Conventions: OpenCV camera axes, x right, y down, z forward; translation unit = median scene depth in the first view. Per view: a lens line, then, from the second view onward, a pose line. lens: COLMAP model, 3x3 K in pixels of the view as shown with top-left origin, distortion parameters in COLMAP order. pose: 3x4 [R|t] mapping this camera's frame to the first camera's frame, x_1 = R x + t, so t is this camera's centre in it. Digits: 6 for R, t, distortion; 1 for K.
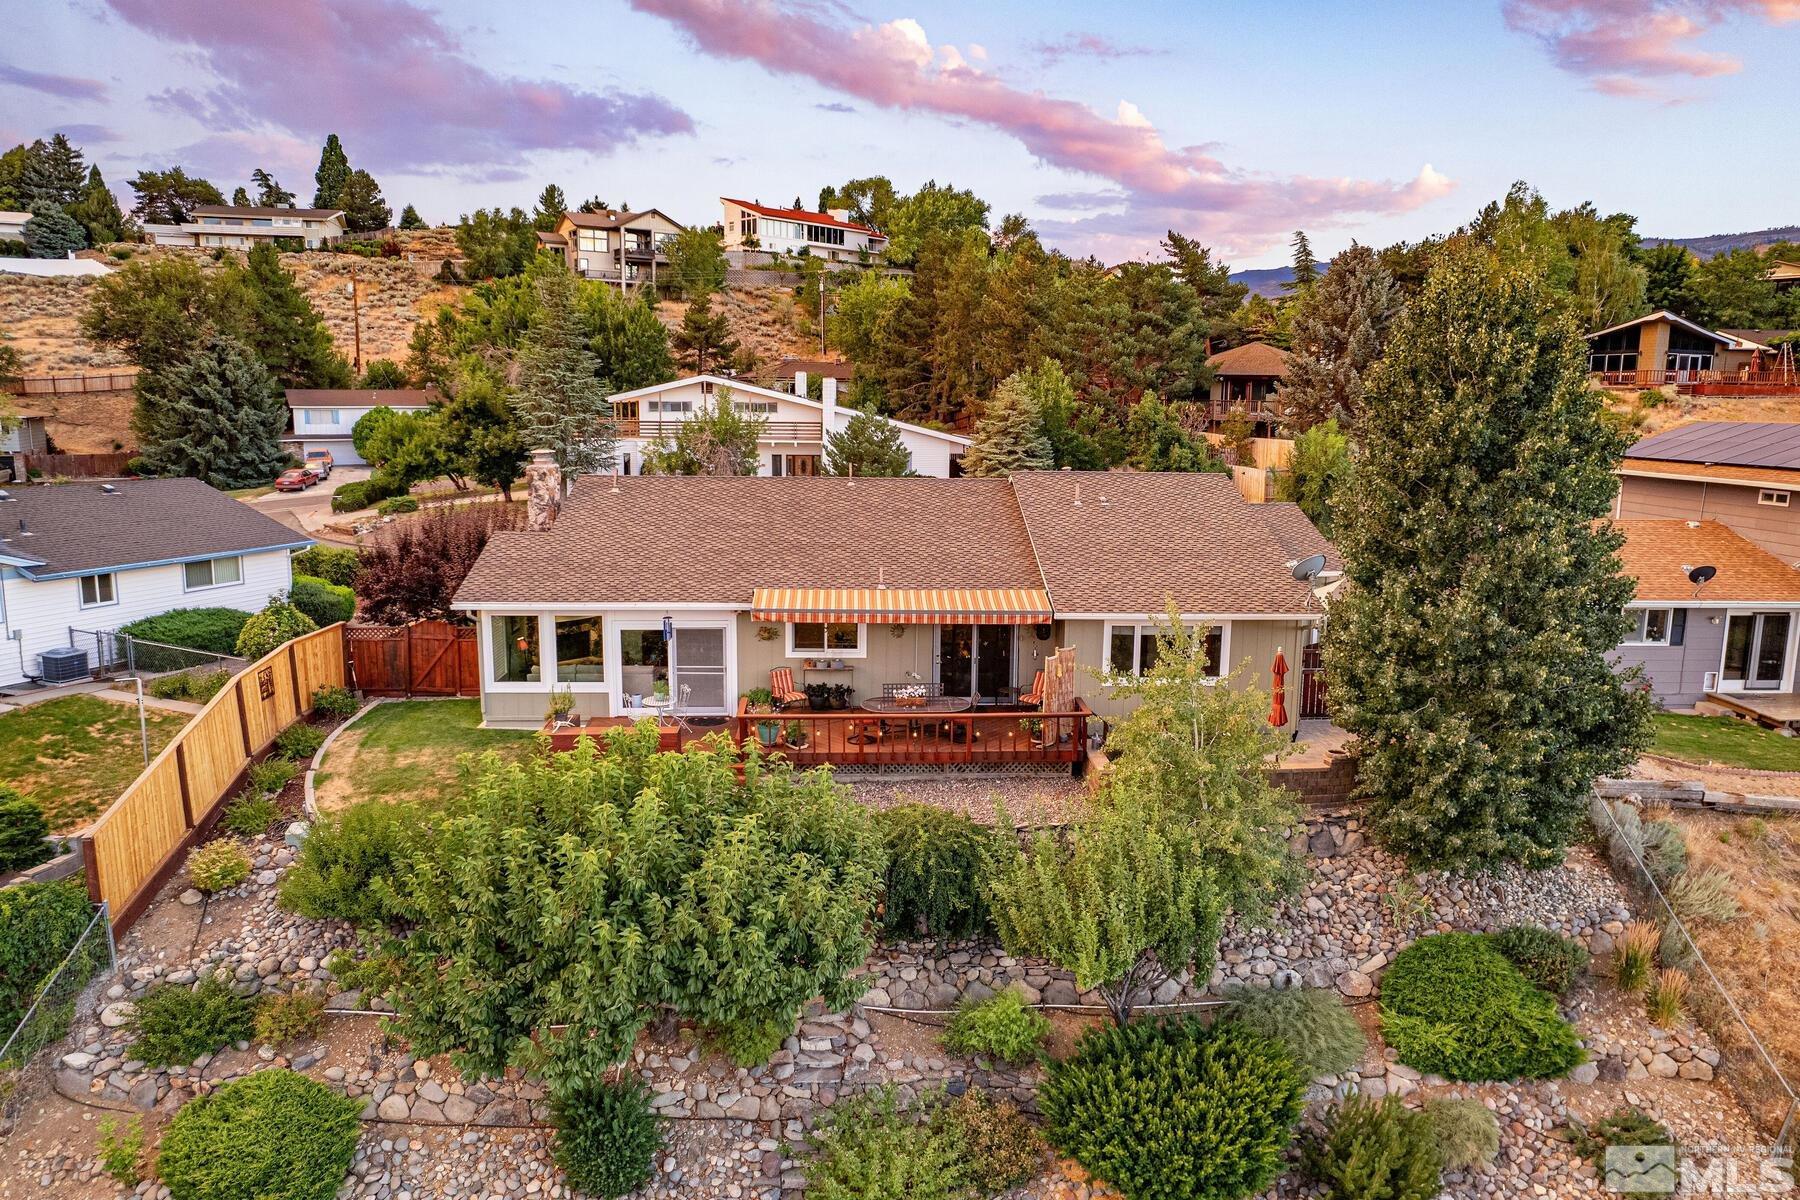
lens RADIAL K [[1180.2, 0, 907.9], [0, 1180.2, 608.6], [0, 0, 1]] dist [-0.067679, 0.069754]
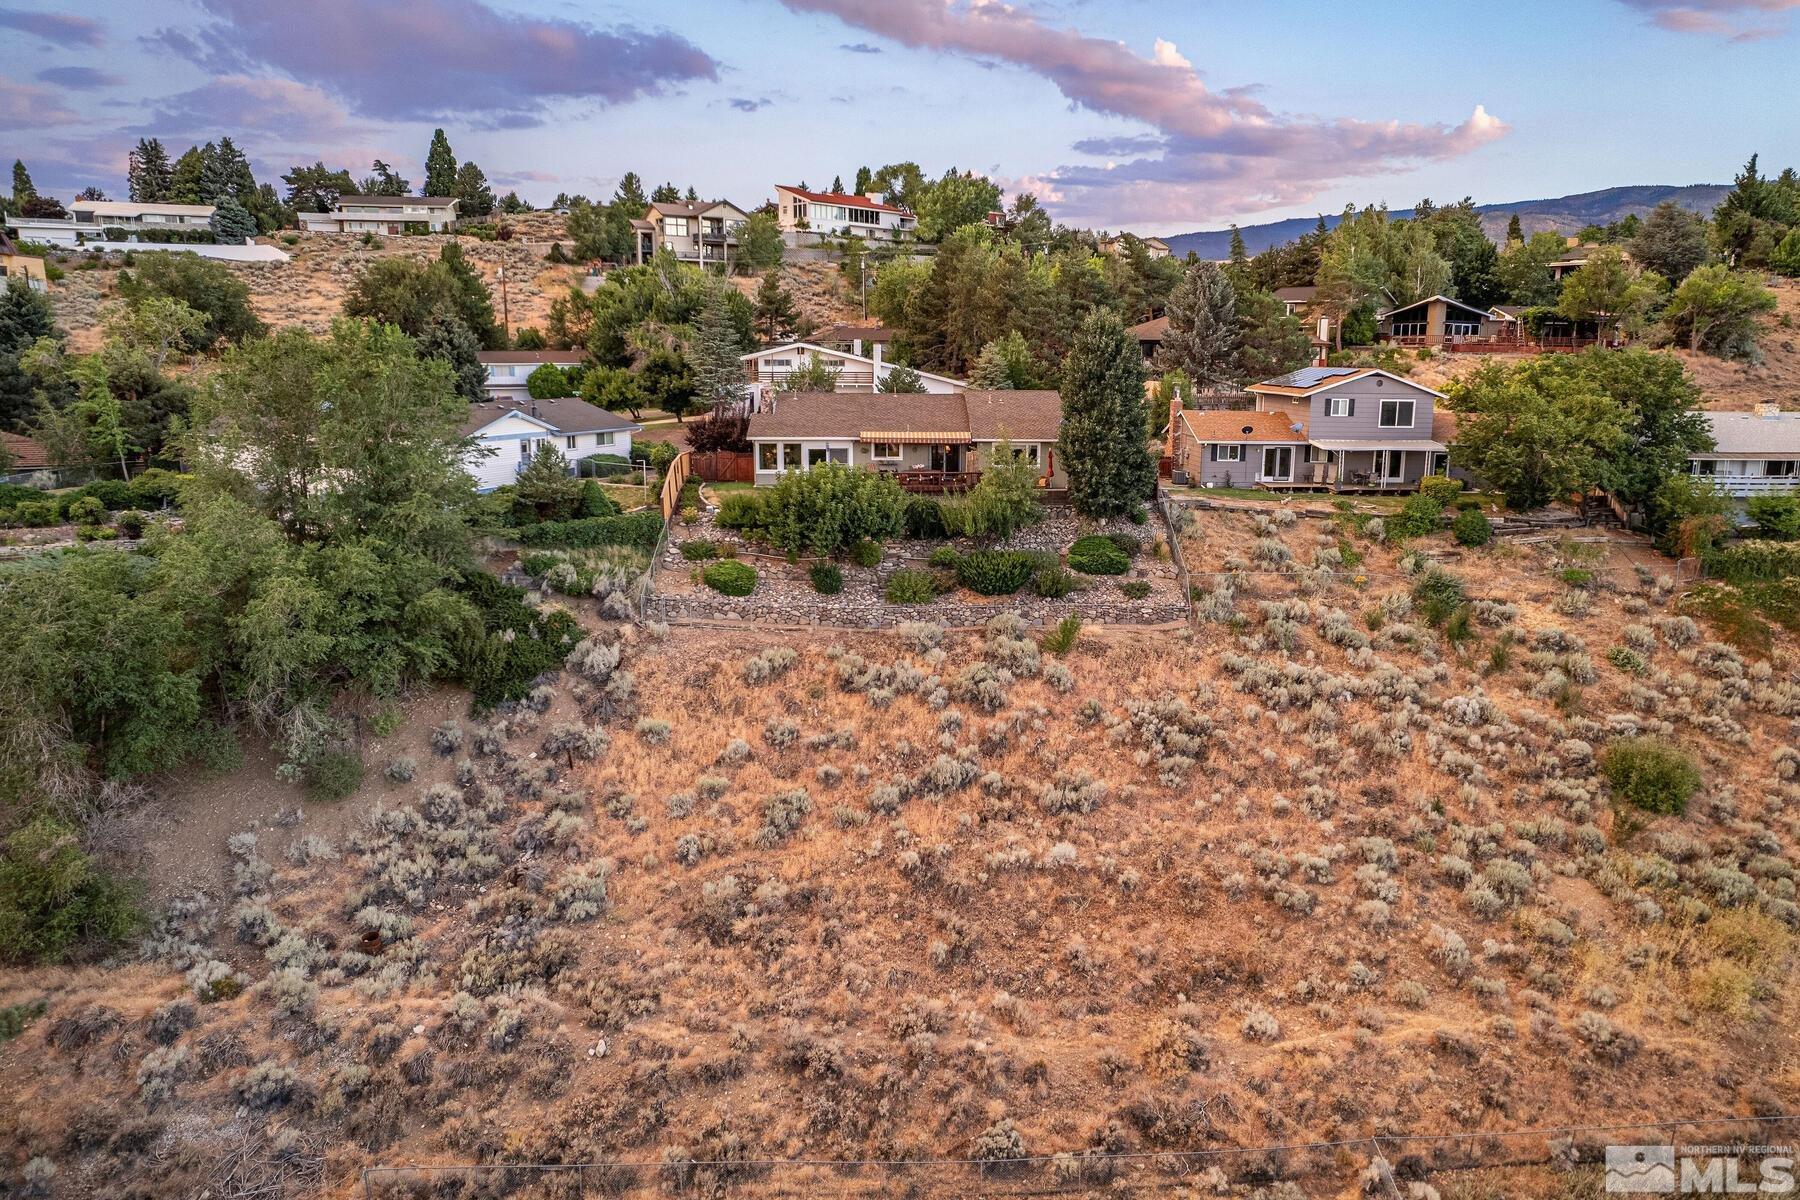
lens RADIAL K [[1180.2, 0, 907.9], [0, 1180.2, 608.6], [0, 0, 1]] dist [-0.067679, 0.069754]
pose [[0.999657, 0.000514, -0.026166, 0.006525], [0.000461, 0.999306, 0.037253, 0.040595], [0.026167, -0.037252, 0.998963, -0.238575]]
